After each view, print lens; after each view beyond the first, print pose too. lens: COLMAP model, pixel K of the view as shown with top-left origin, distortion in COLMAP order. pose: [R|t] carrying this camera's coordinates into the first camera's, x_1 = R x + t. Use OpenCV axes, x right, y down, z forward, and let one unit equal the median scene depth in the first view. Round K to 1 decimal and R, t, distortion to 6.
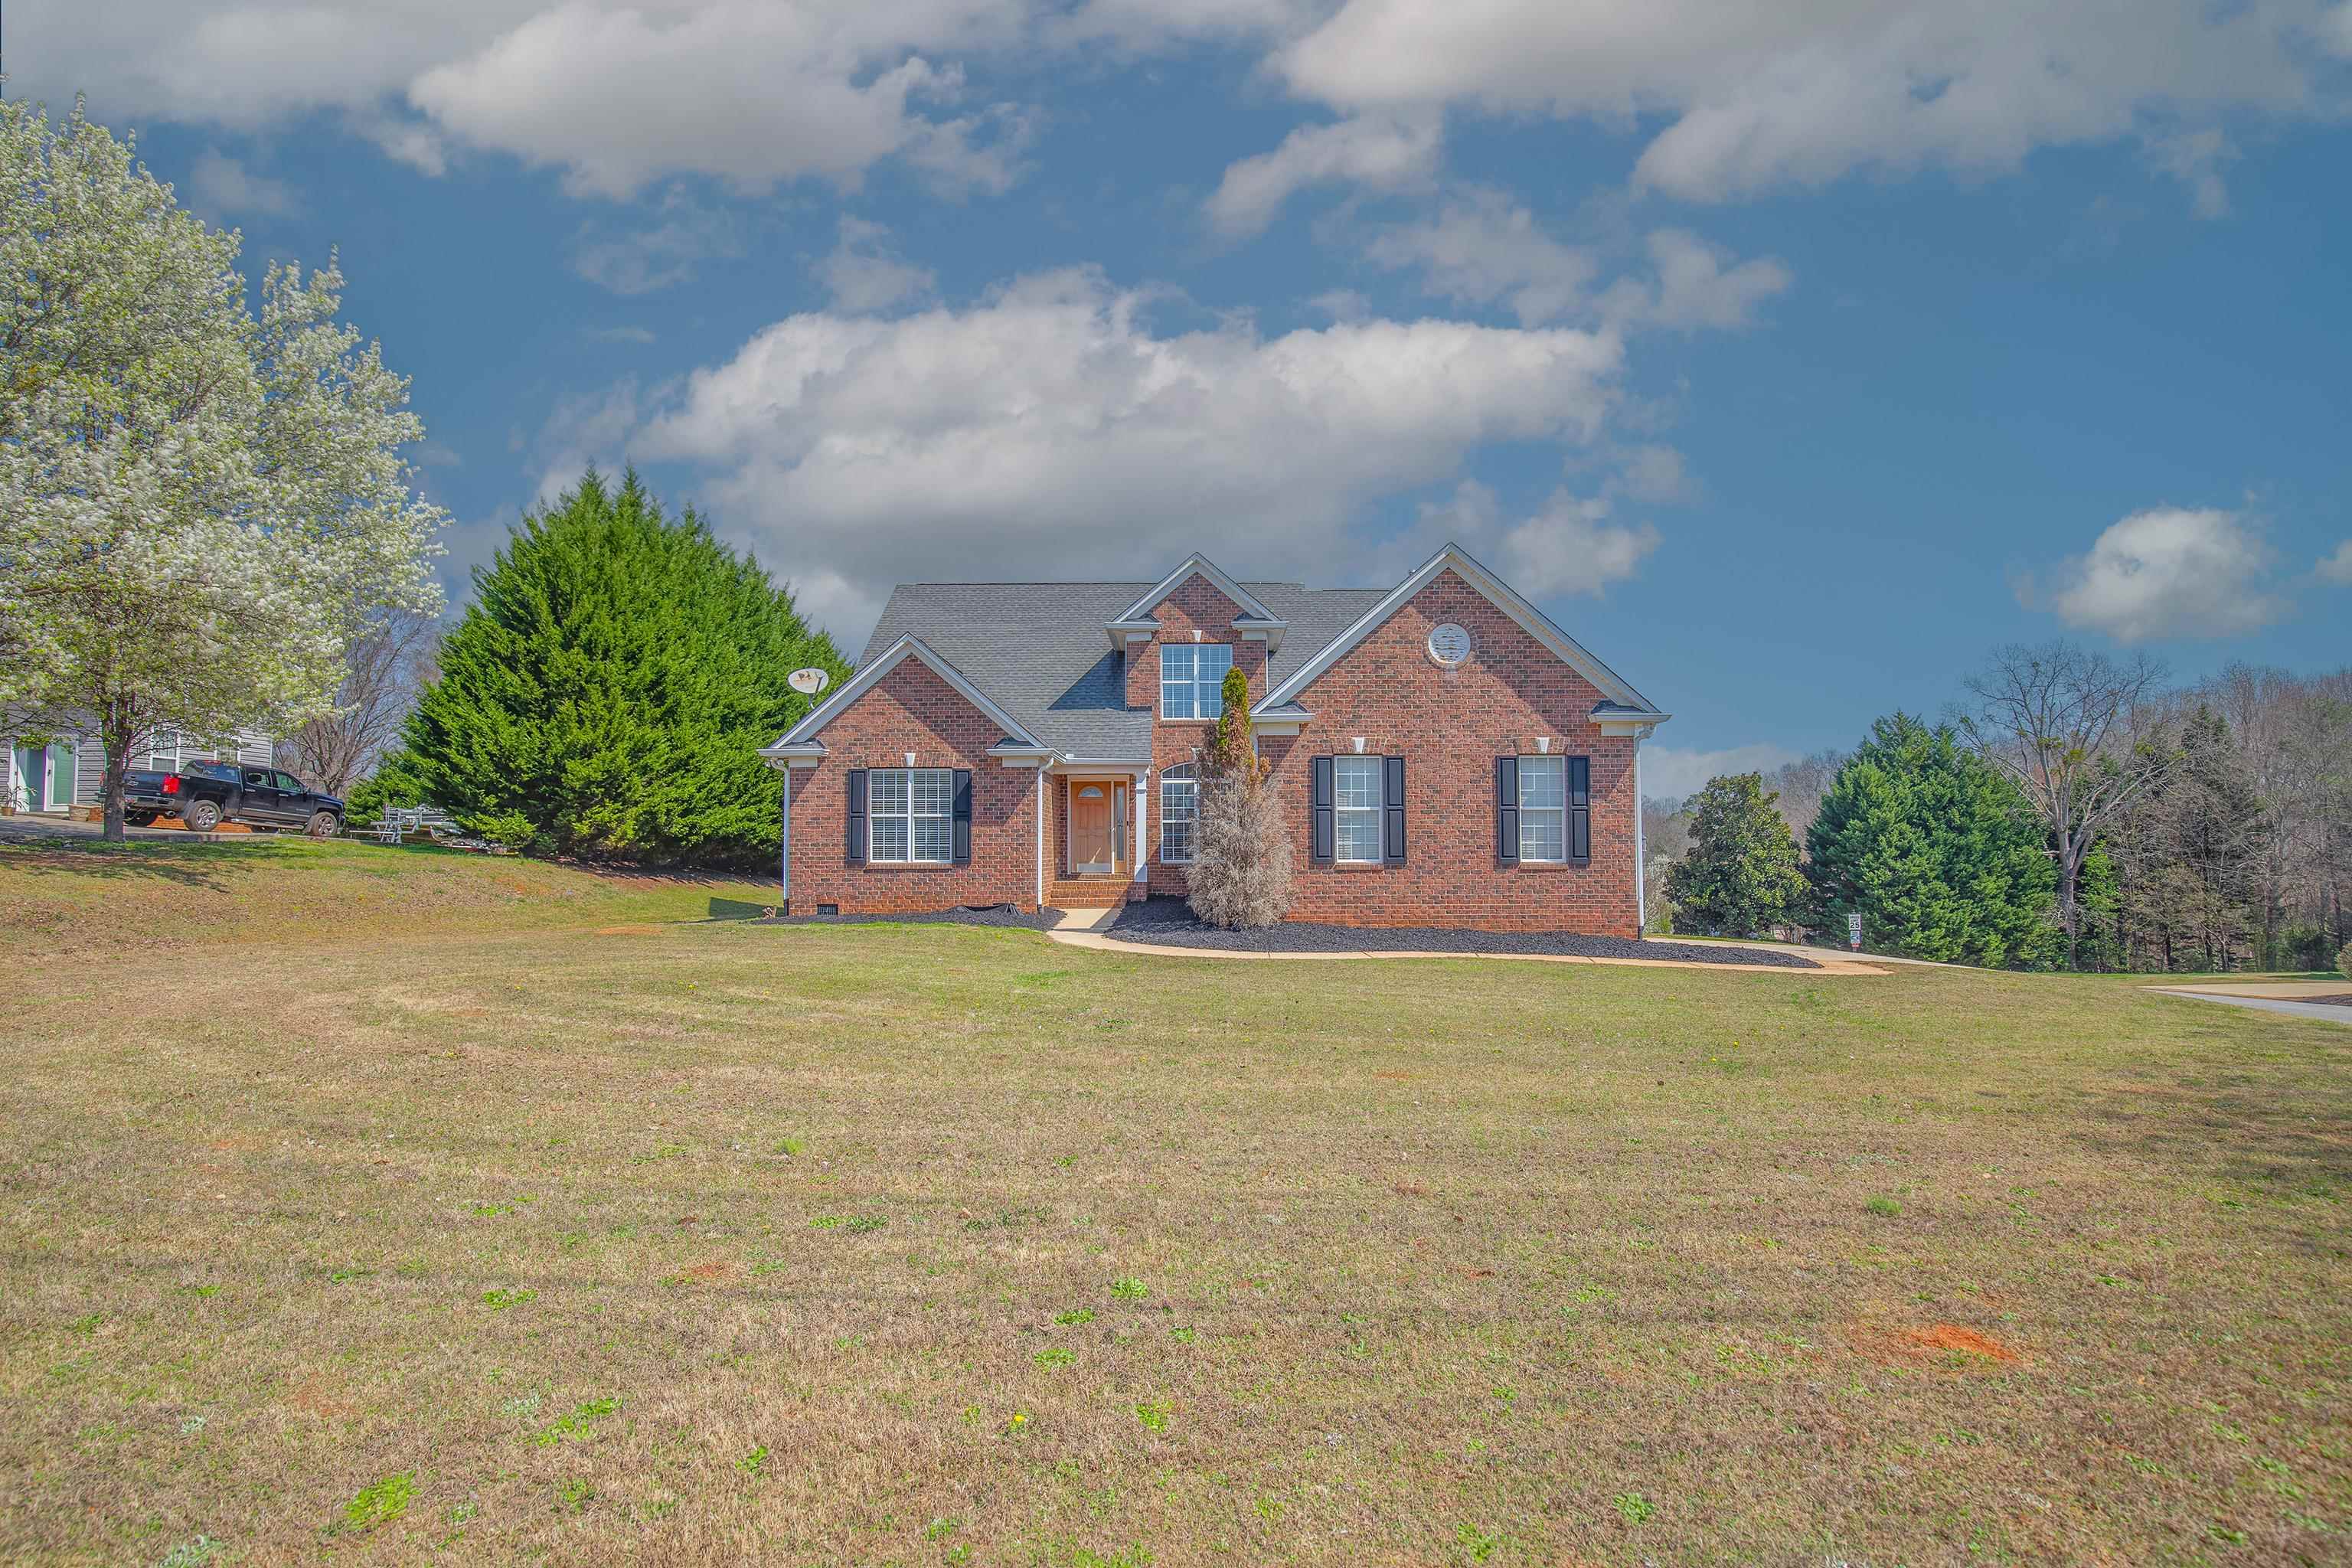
lens RADIAL K [[1116.9, 0, 1194.8], [0, 1116.9, 789.9], [0, 0, 1]] dist [-0.022325, 0.000667]
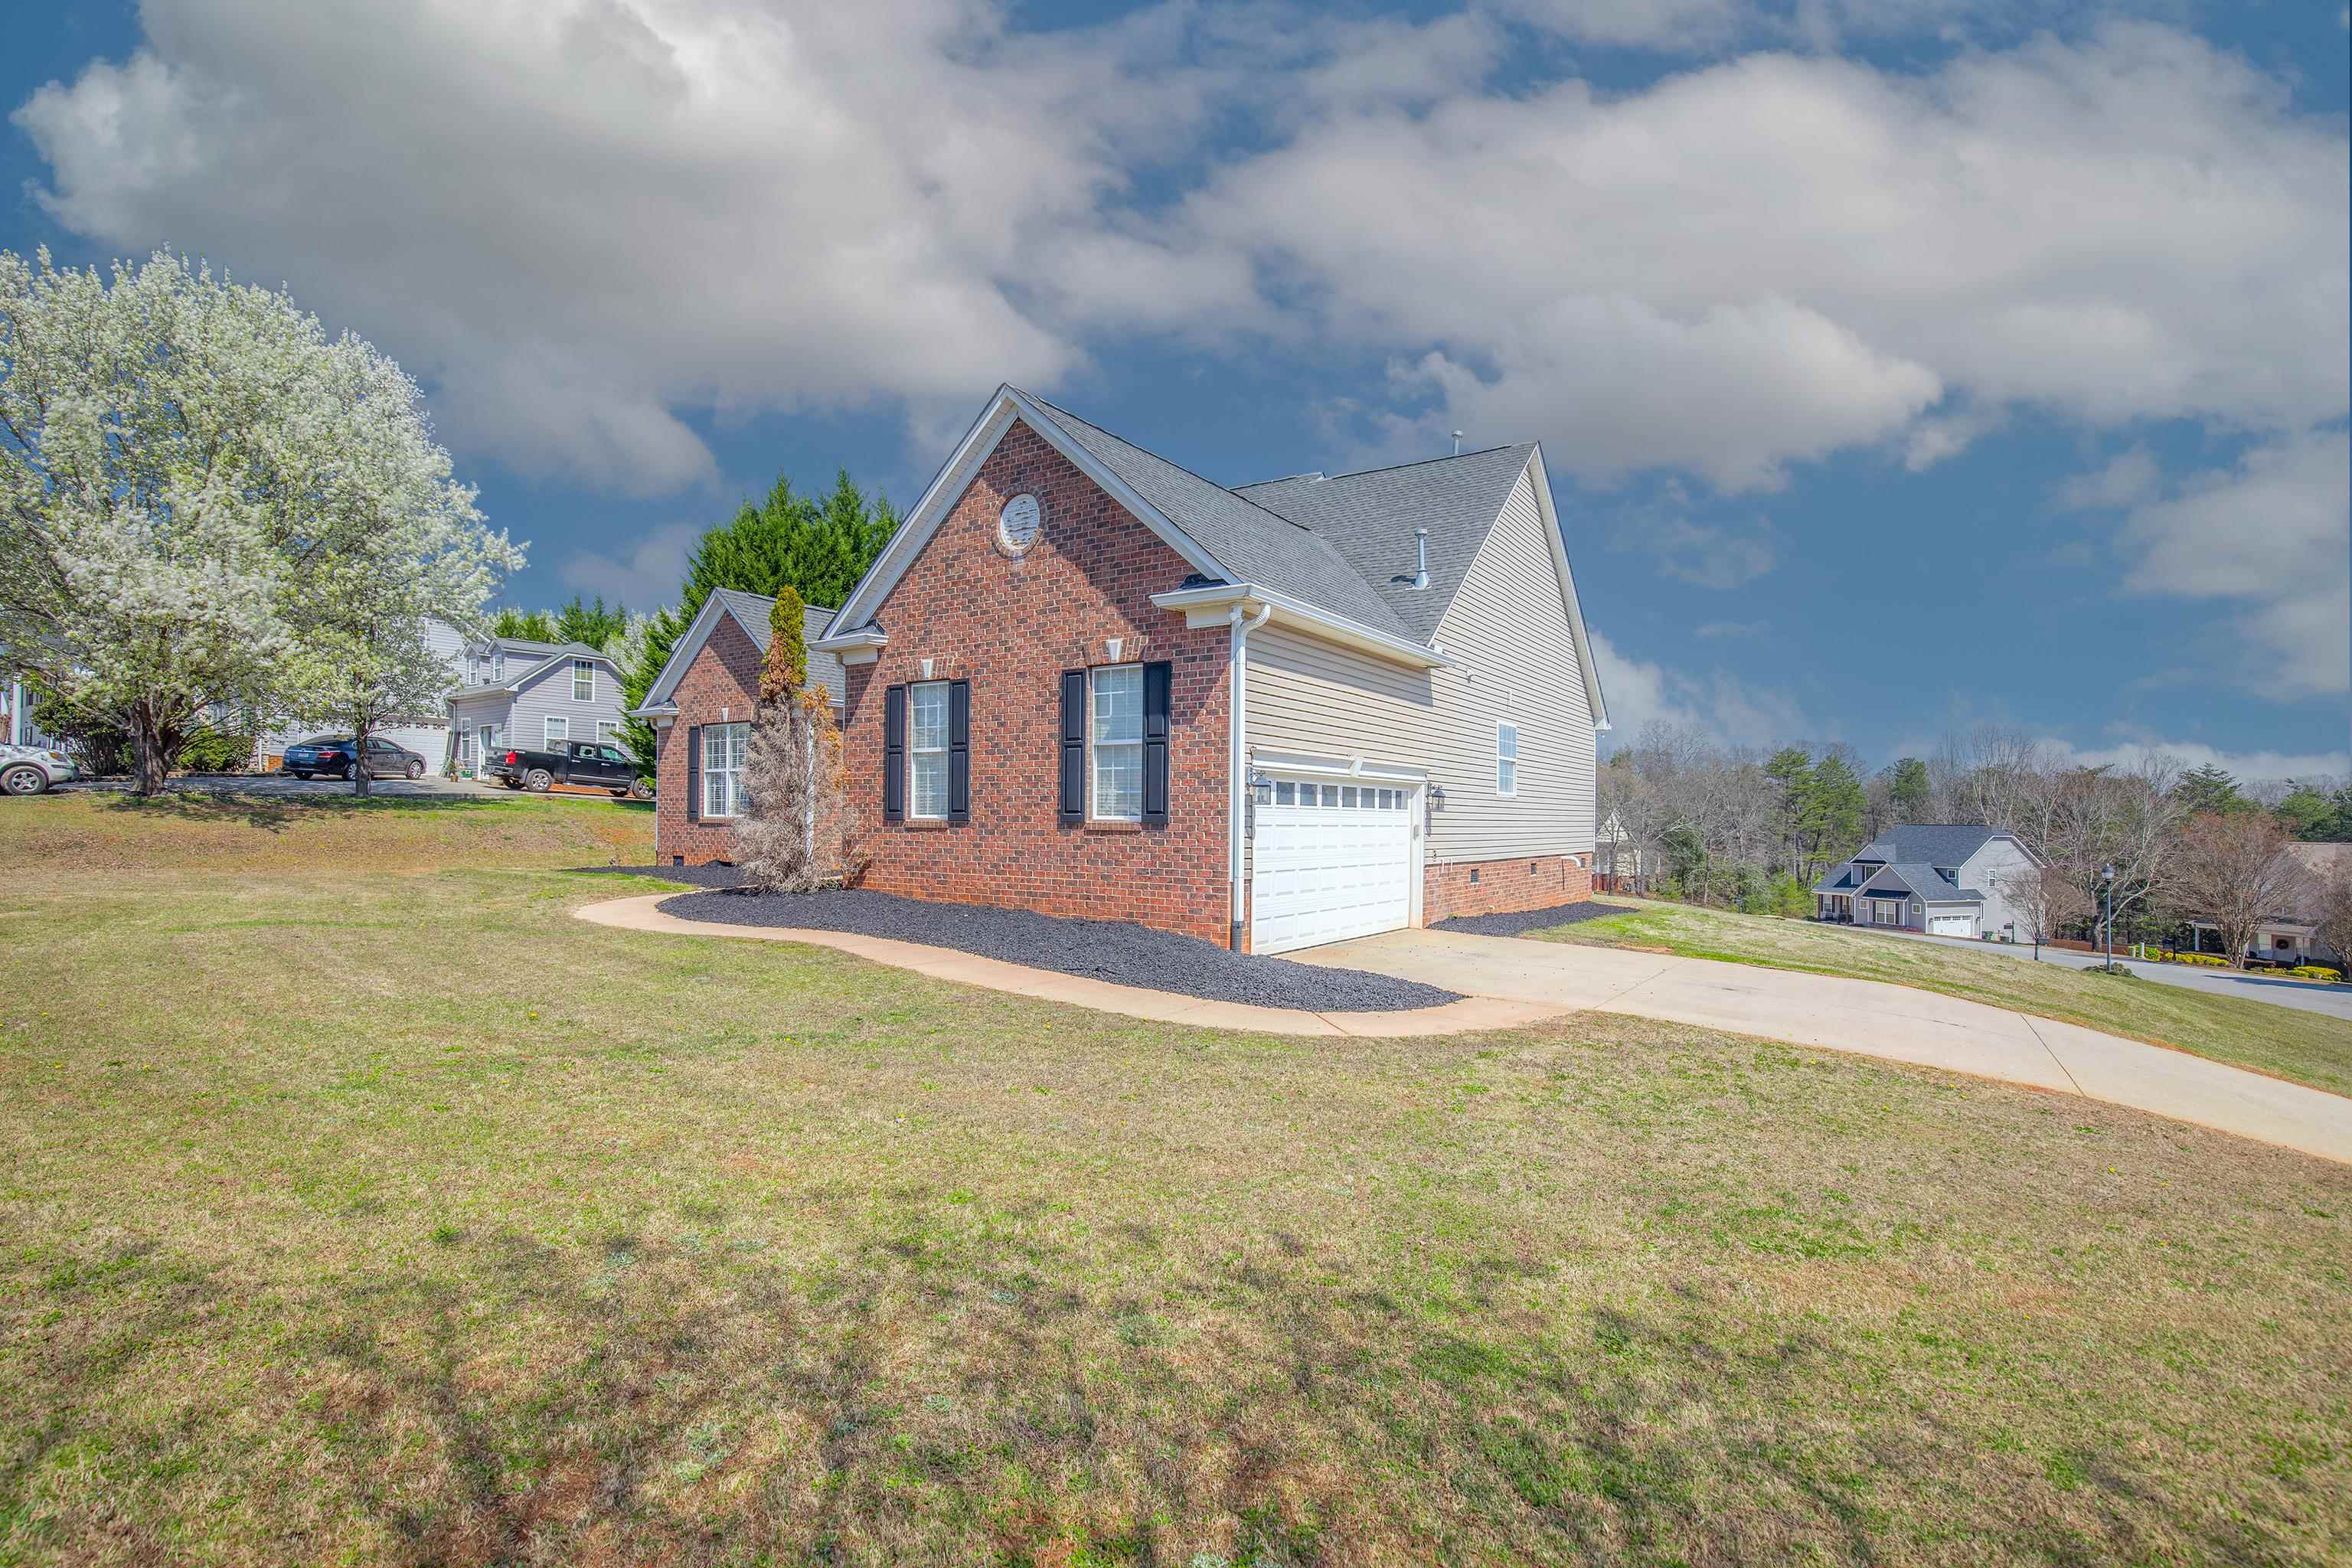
lens RADIAL K [[1116.9, 0, 1171.9], [0, 1116.9, 785.3], [0, 0, 1]] dist [-0.022325, 0.000667]
pose [[0.828418, -0.010835, -0.560005, 0.640484], [0.029584, 0.999264, 0.024429, 0.024197], [0.559328, -0.036805, 0.828129, 0.391594]]
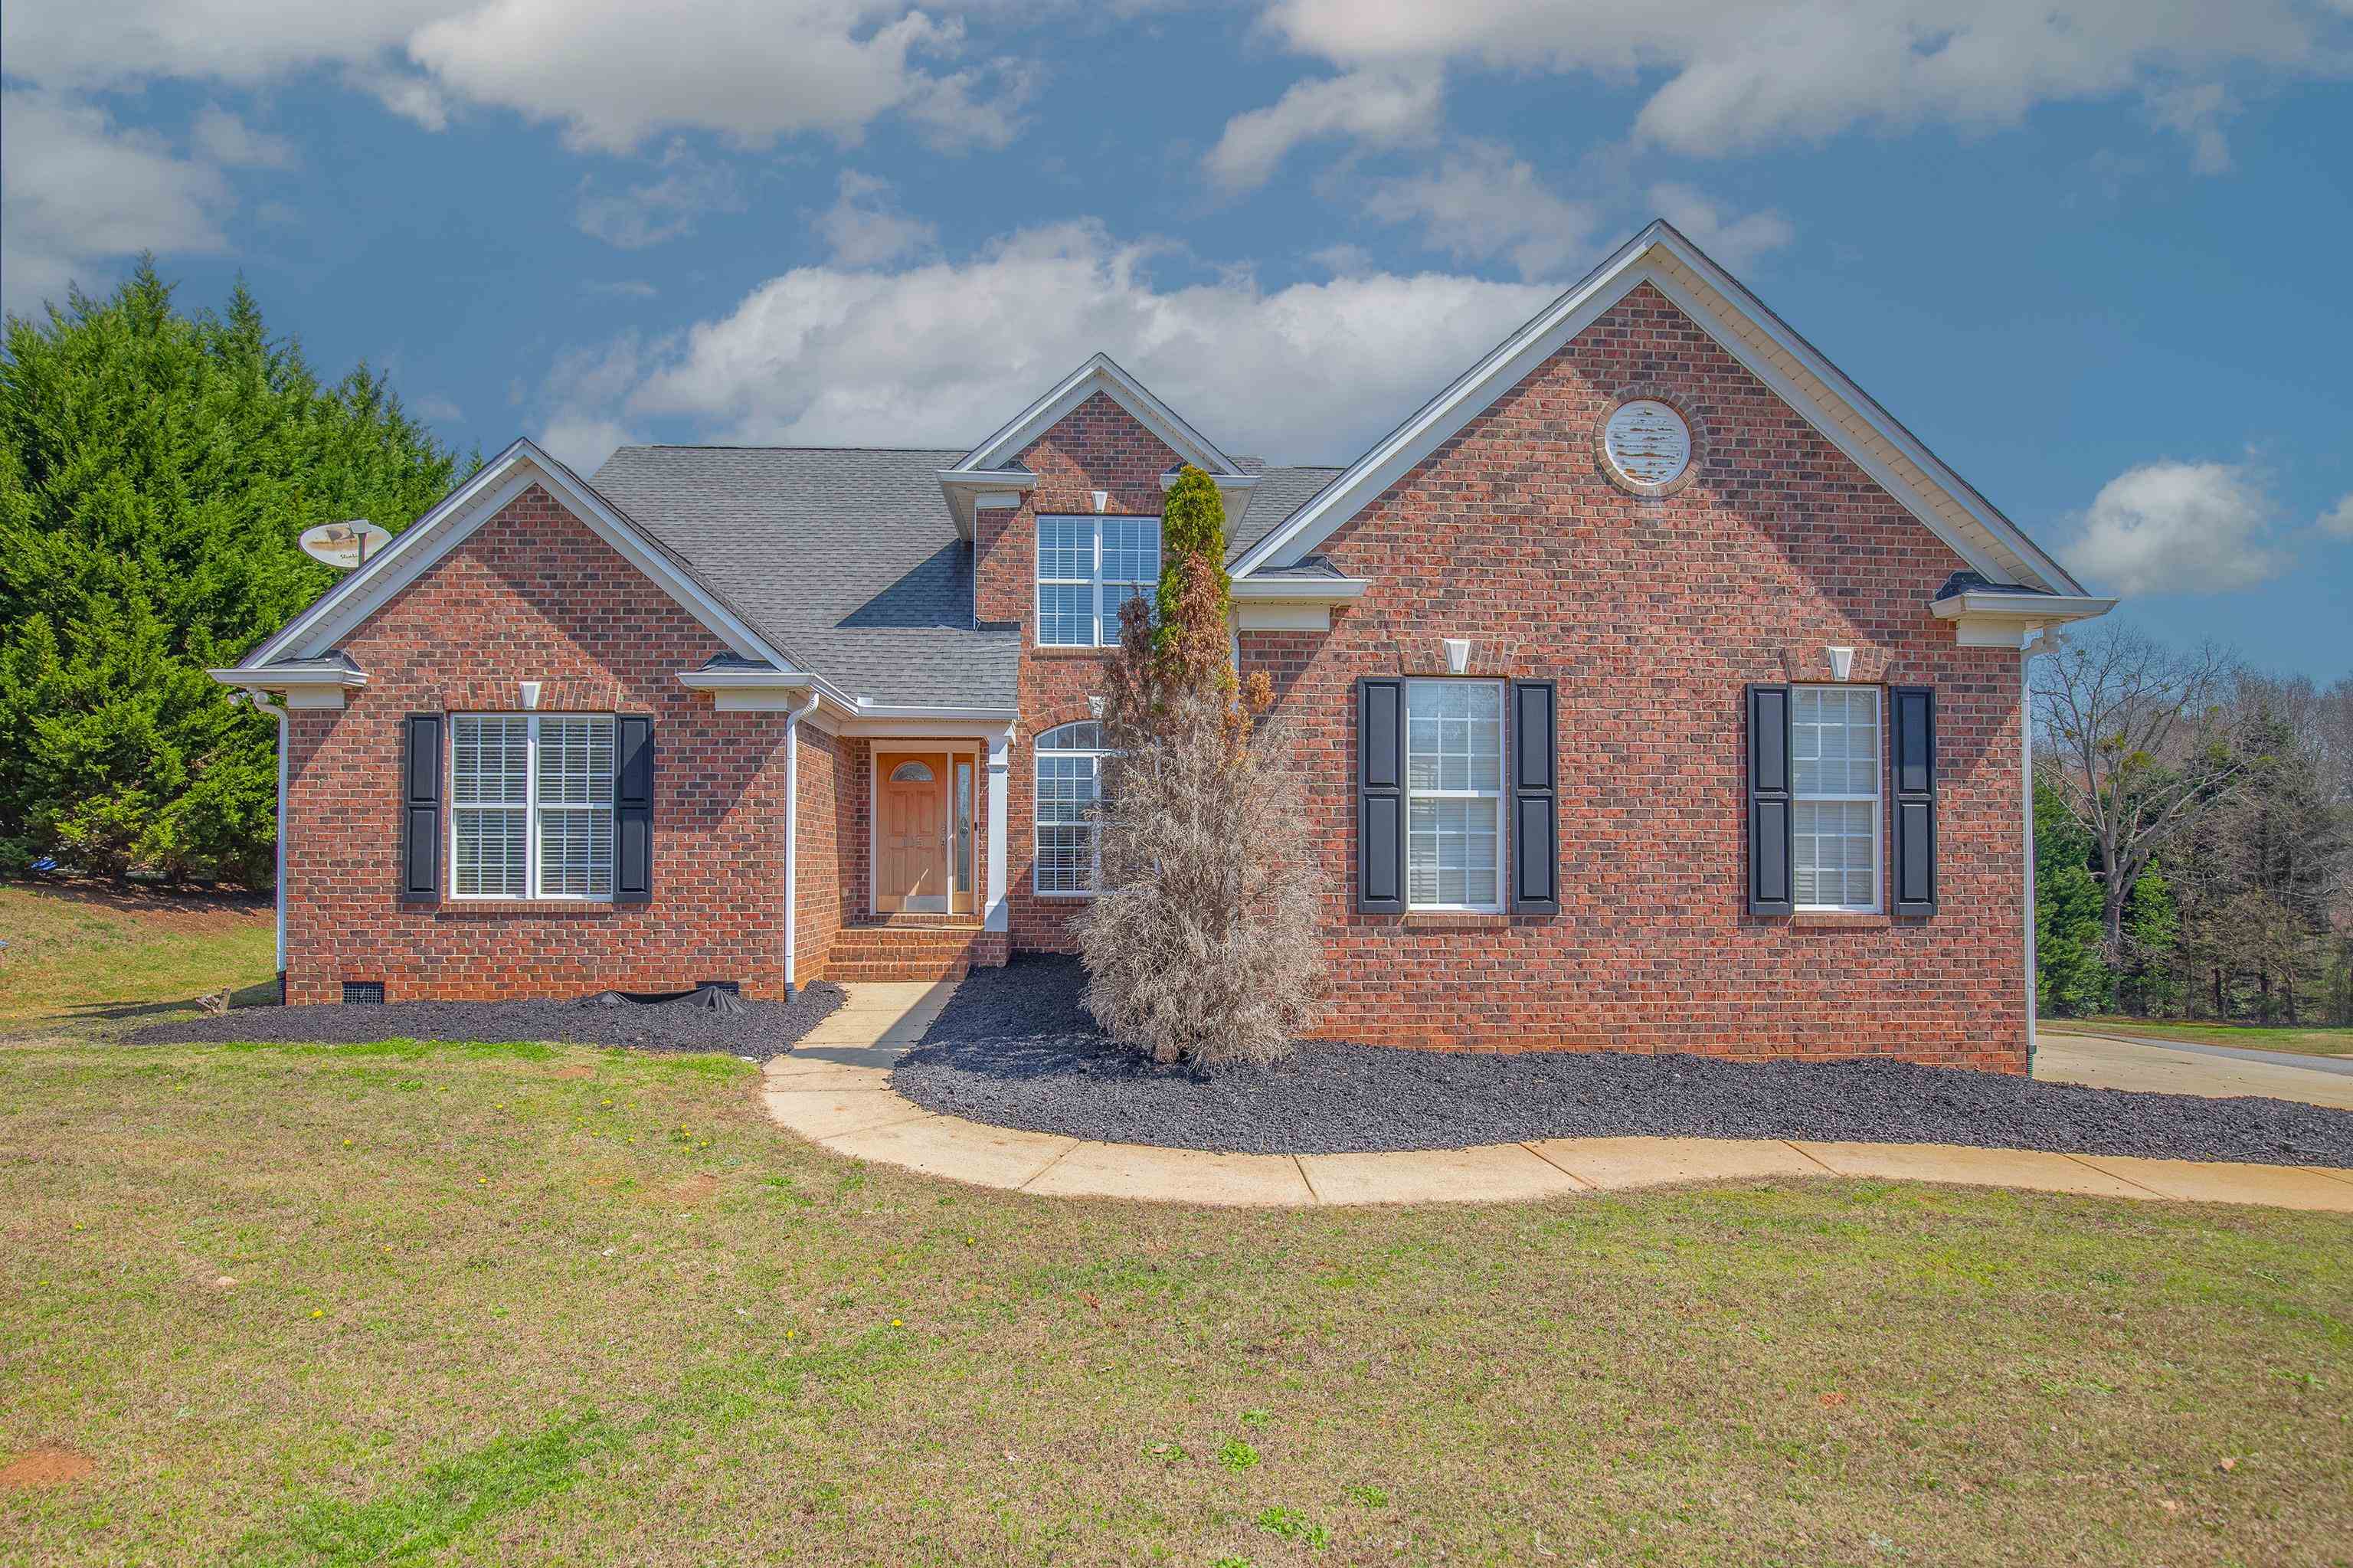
lens RADIAL K [[1117.4, 0, 1150.6], [0, 1117.4, 835.0], [0, 0, 1]] dist [-0.022325, 0.000667]
pose [[0.998232, 0.006874, 0.059032, -0.005153], [-0.008644, 0.999519, 0.029790, 0.018514], [-0.058799, -0.030248, 0.997811, 0.482444]]
